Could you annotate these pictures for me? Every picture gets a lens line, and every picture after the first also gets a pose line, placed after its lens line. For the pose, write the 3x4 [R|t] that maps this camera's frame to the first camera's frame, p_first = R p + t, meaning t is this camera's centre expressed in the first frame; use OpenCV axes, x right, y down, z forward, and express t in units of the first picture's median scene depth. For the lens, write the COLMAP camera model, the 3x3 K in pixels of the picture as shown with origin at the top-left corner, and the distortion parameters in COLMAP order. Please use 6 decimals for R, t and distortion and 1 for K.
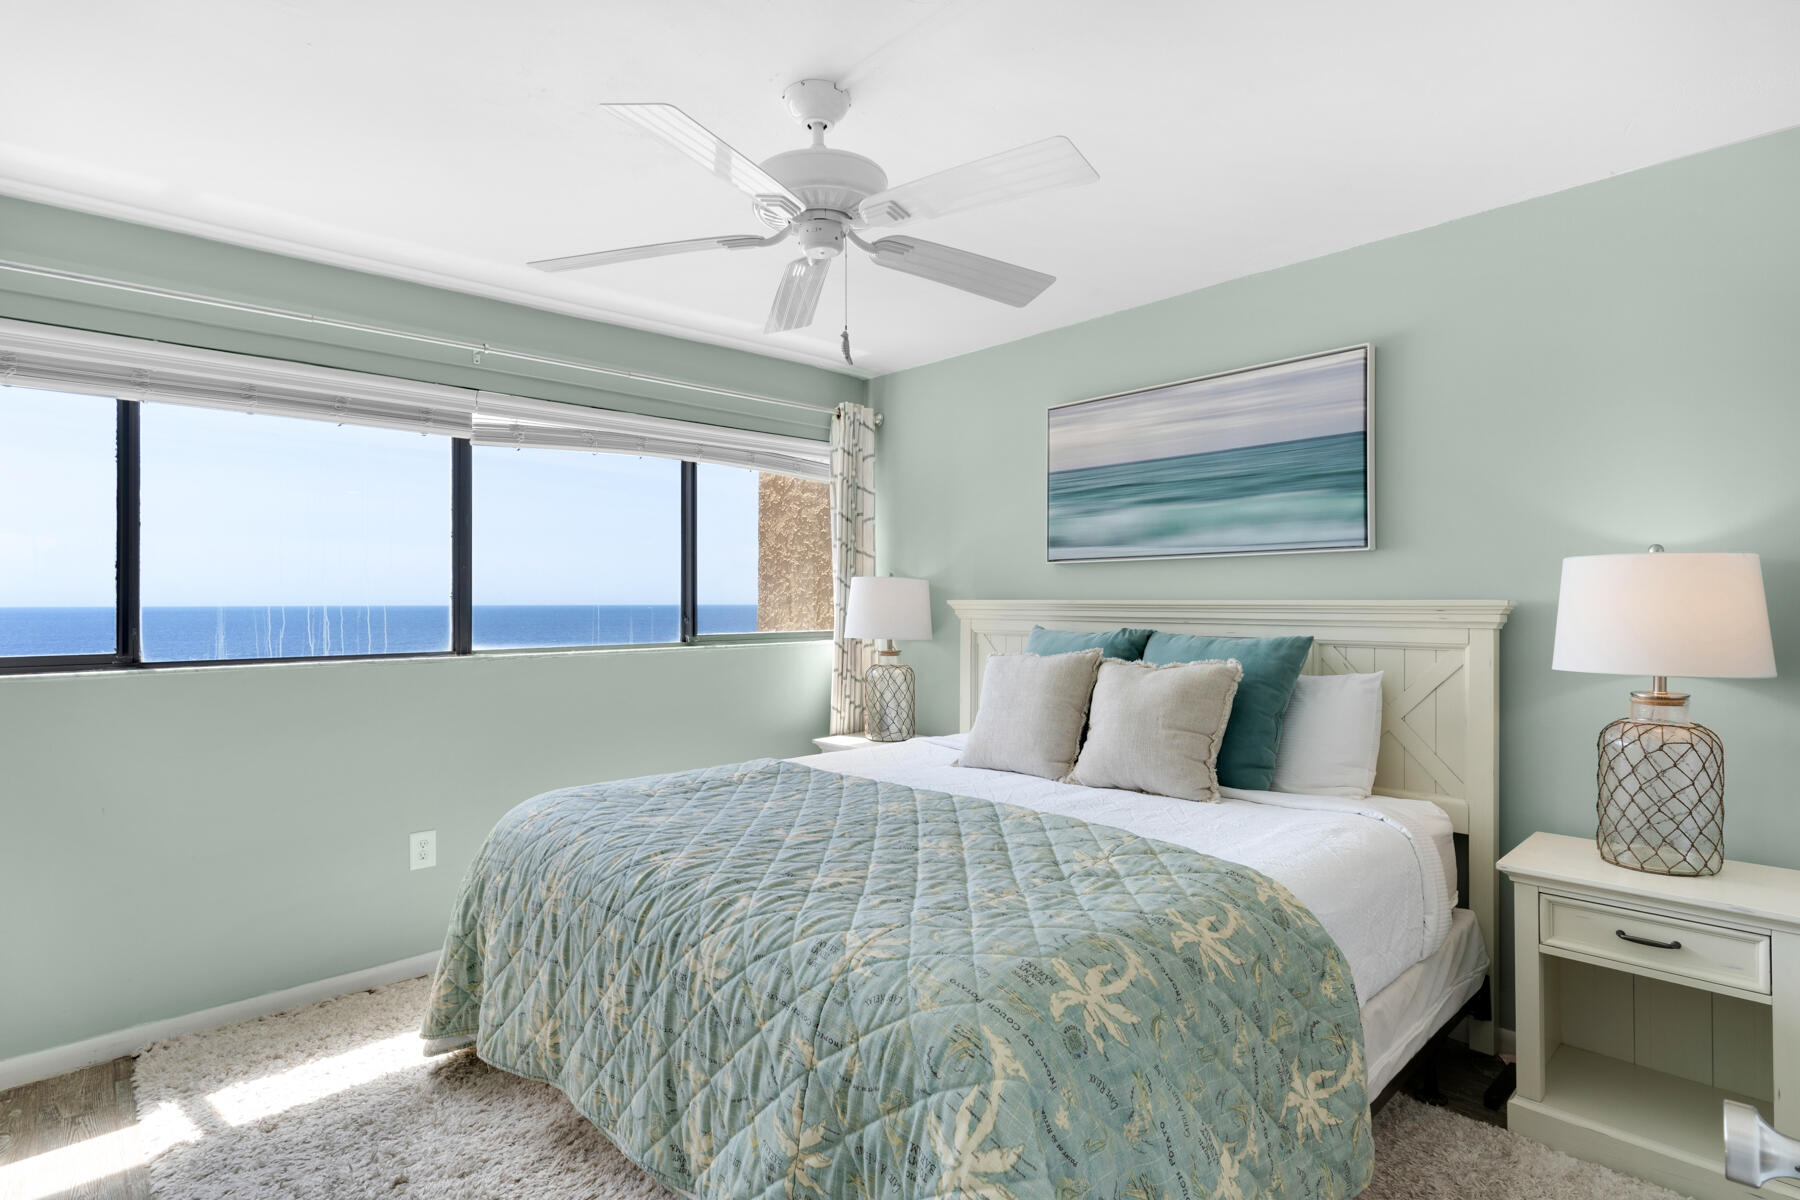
lens RADIAL K [[911.1, 0, 907.1], [0, 911.1, 607.3], [0, 0, 1]] dist [0.020573, -0.000602]
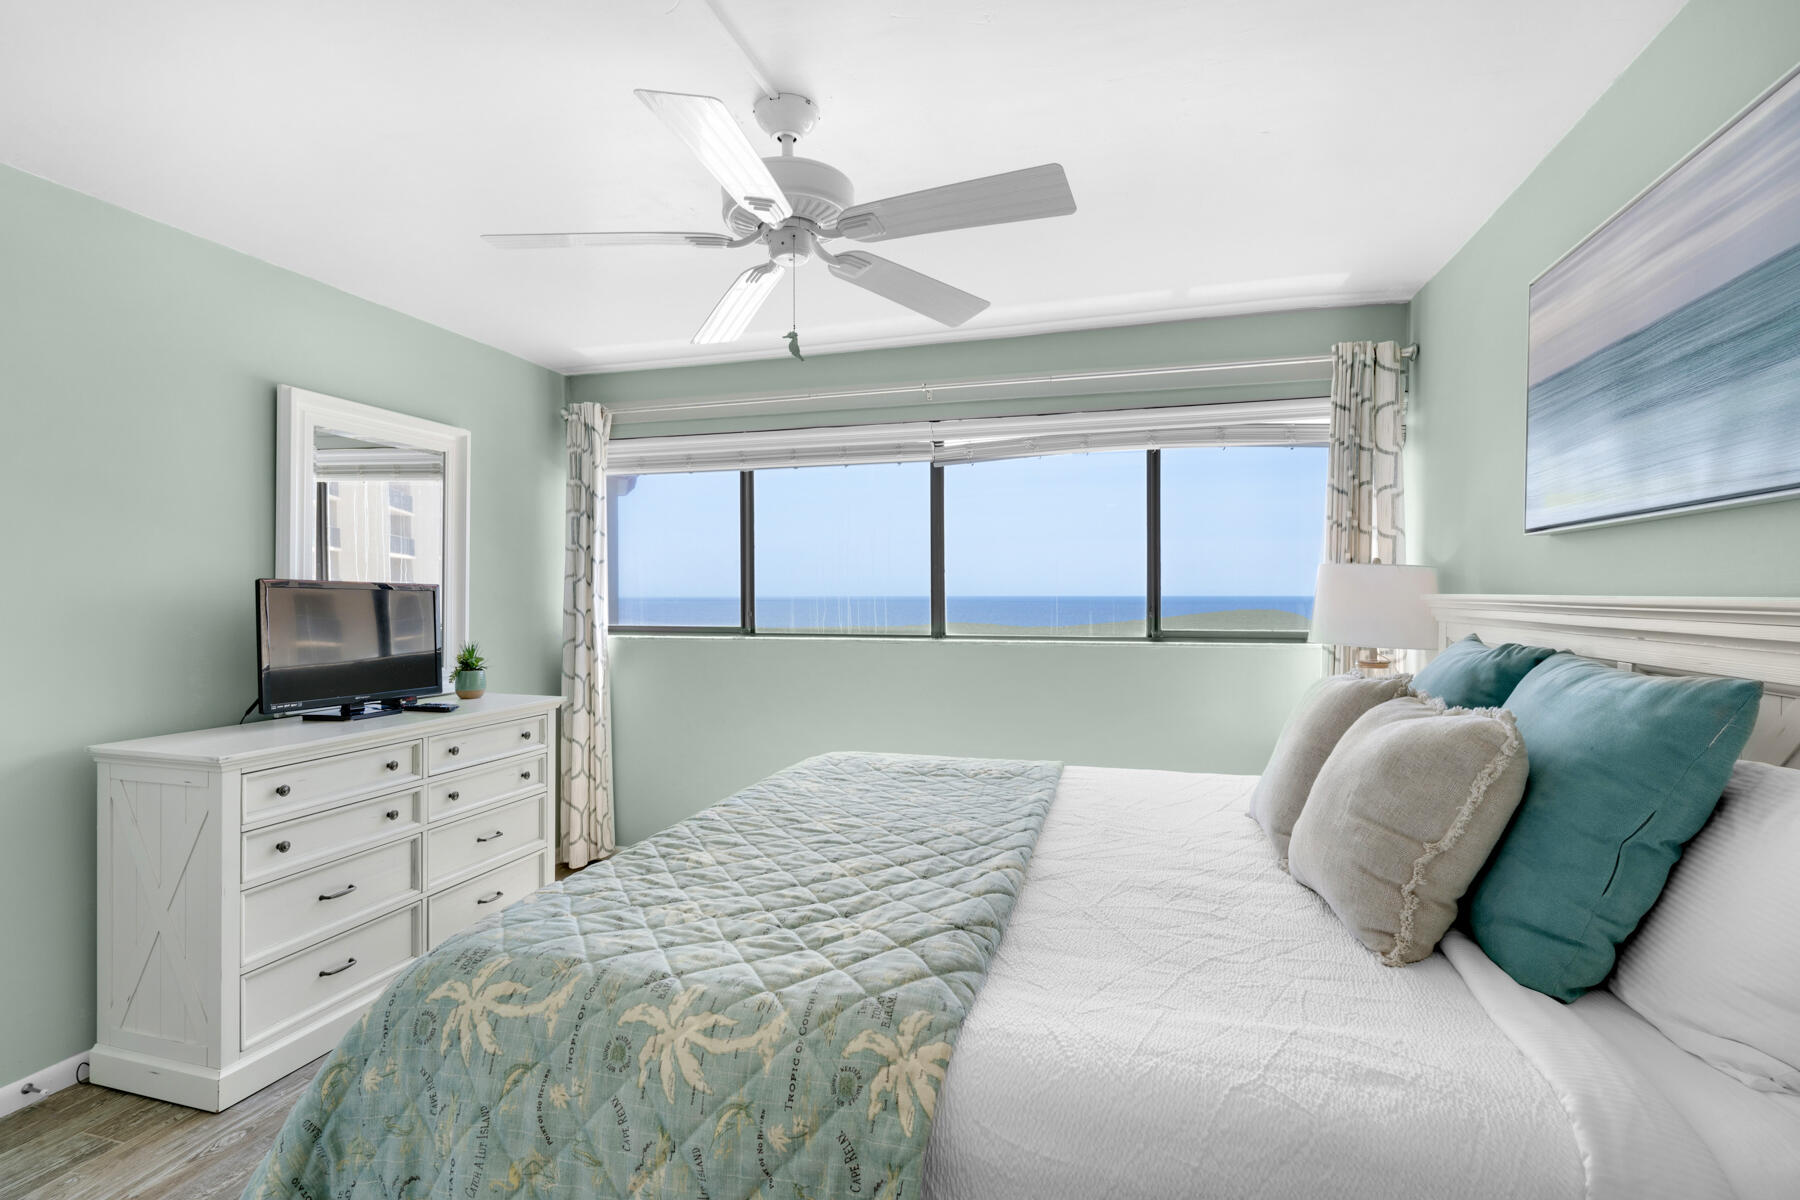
lens RADIAL K [[871.1, 0, 910.8], [0, 871.1, 599.2], [0, 0, 1]] dist [0.004542, -0.000202]
pose [[0.506451, 0.008409, -0.862228, 0.503849], [-0.006158, 0.999962, 0.006135, -0.006666], [0.862247, 0.002203, 0.506484, 0.375939]]
